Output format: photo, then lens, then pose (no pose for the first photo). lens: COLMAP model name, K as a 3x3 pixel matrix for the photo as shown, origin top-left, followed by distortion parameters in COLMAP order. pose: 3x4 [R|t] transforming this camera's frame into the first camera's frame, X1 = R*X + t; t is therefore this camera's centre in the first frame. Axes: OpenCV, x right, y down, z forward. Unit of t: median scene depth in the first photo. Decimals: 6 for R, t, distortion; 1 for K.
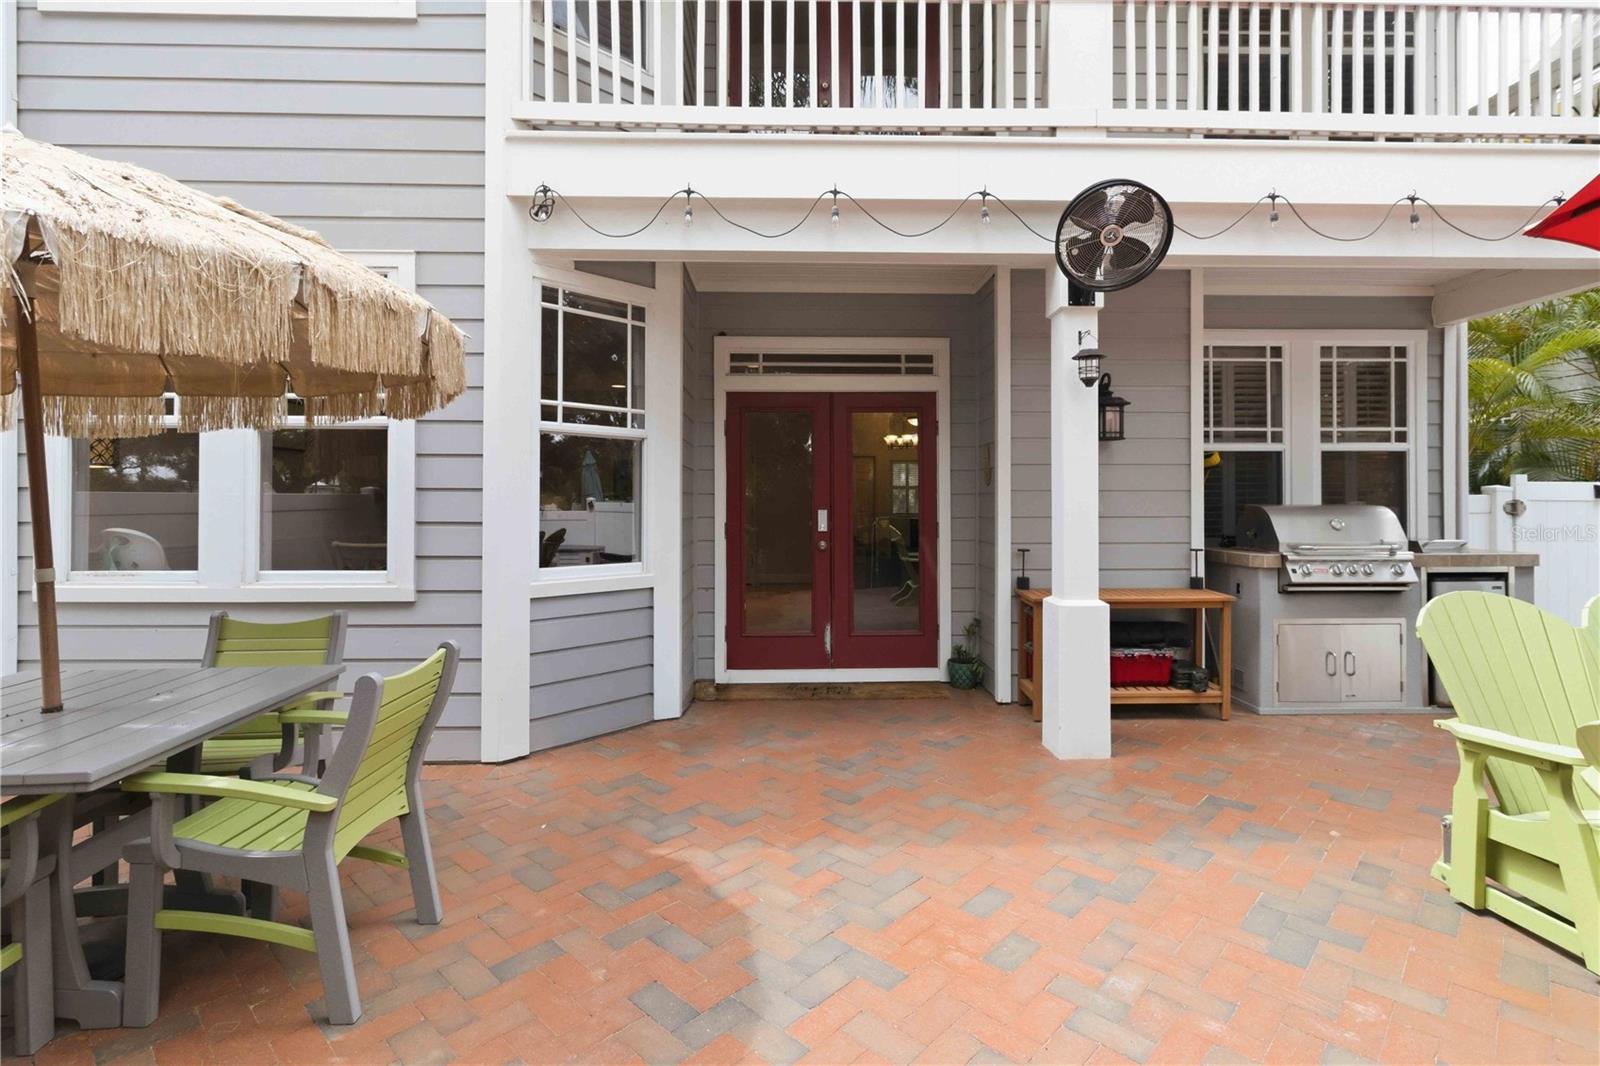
lens RADIAL K [[768.7, 0, 809.4], [0, 768.7, 495.7], [0, 0, 1]] dist [0.003662, -0.000638]
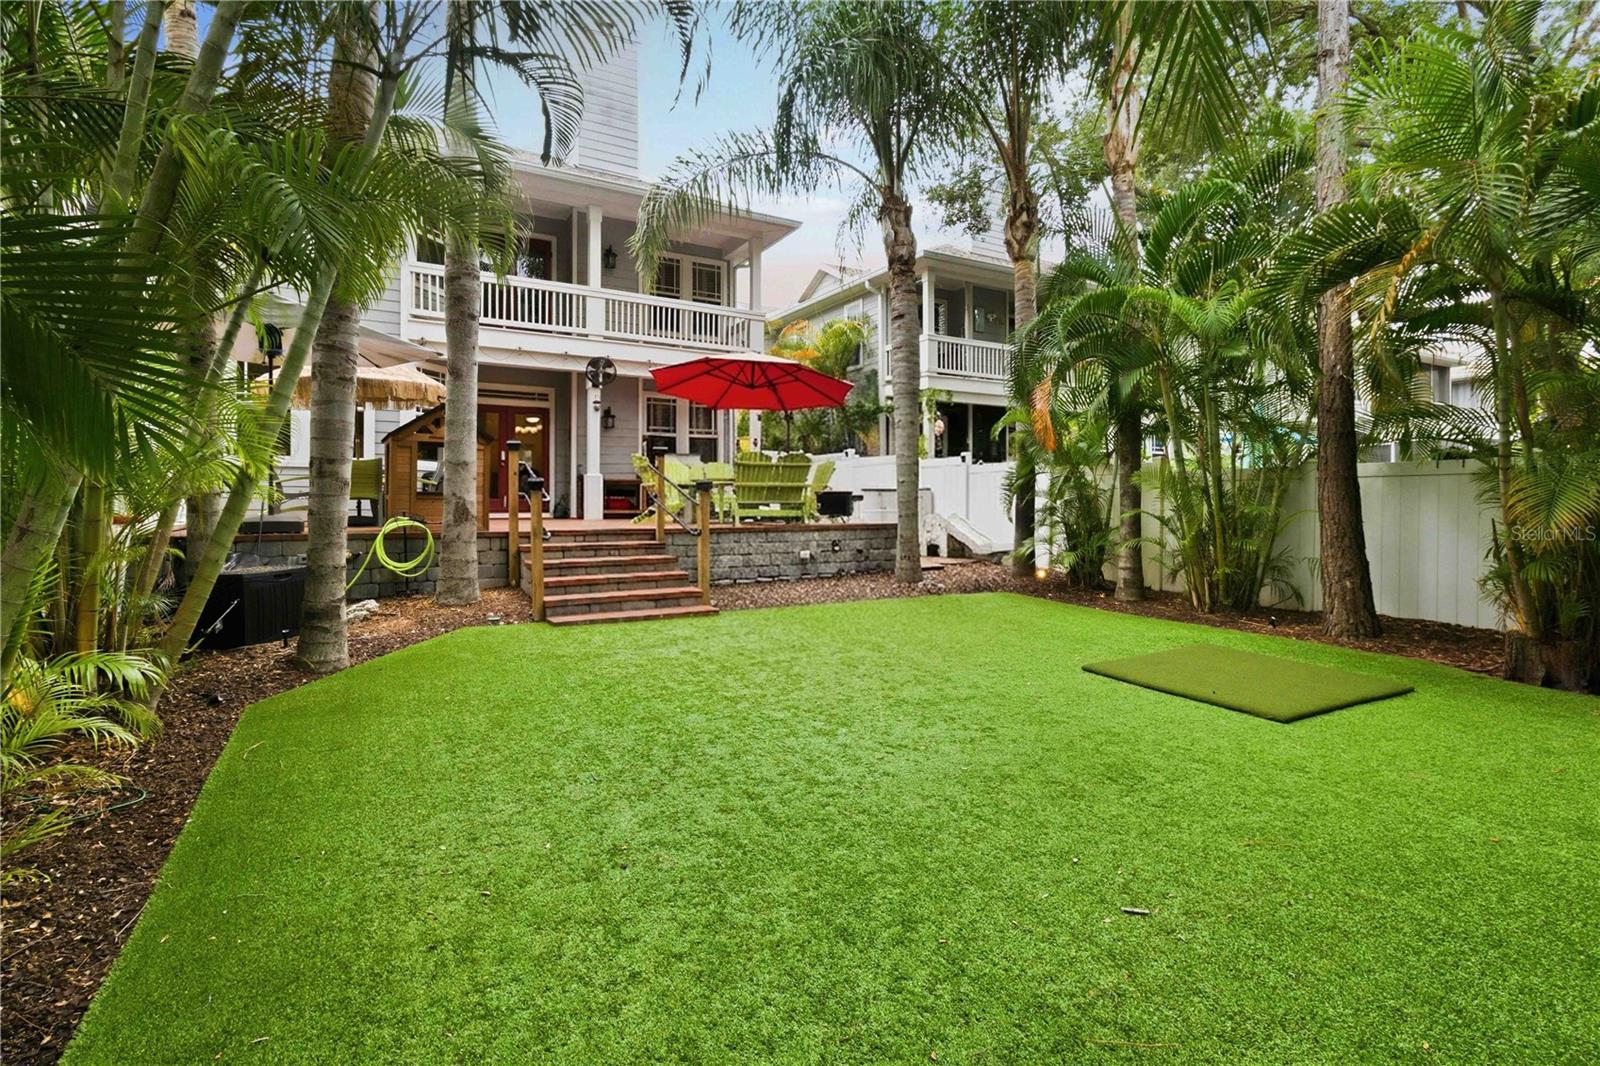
lens RADIAL K [[768.7, 0, 809.4], [0, 768.7, 495.7], [0, 0, 1]] dist [0.003662, -0.000638]
pose [[0.875110, 0.007143, 0.483871, -0.410937], [-0.003536, 0.999959, -0.008366, 0.228979], [-0.483911, 0.005610, 0.875099, -2.170886]]
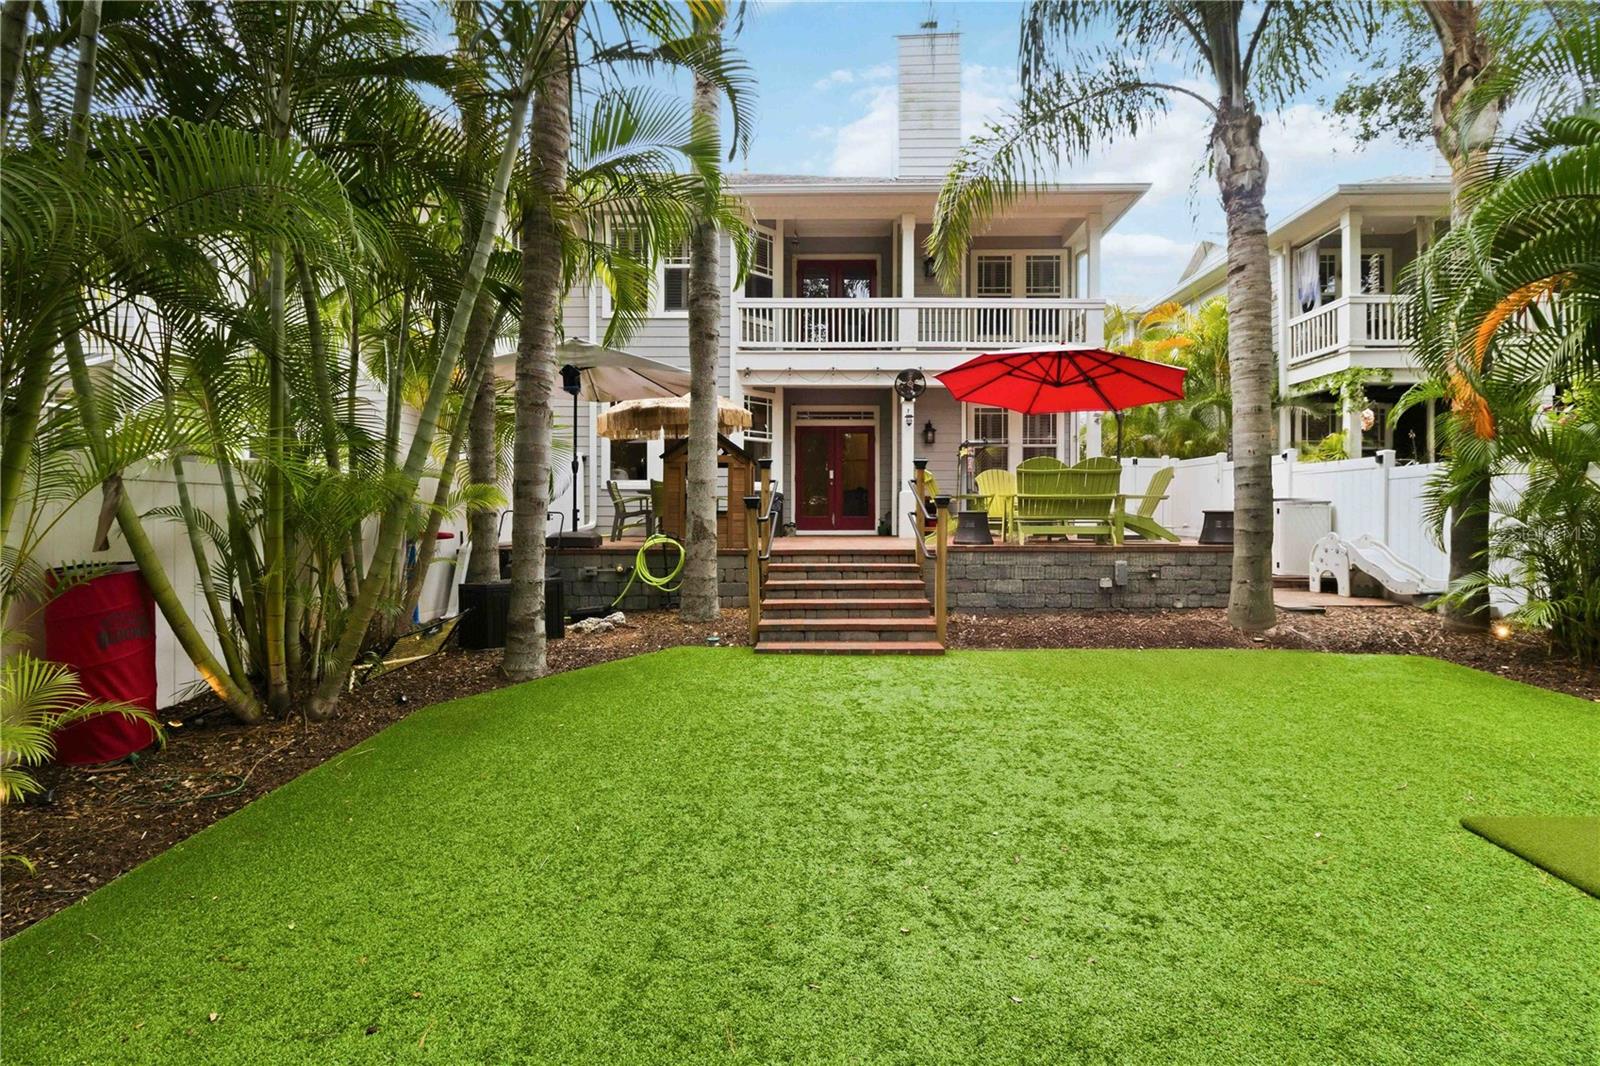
lens RADIAL K [[749.9, 0, 808.1], [0, 749.9, 514.2], [0, 0, 1]] dist [0.001843, 0.000694]
pose [[0.999429, 0.002652, -0.033674, 0.031249], [-0.002793, 0.999988, -0.004133, 0.223934], [0.033663, 0.004225, 0.999424, -1.982714]]
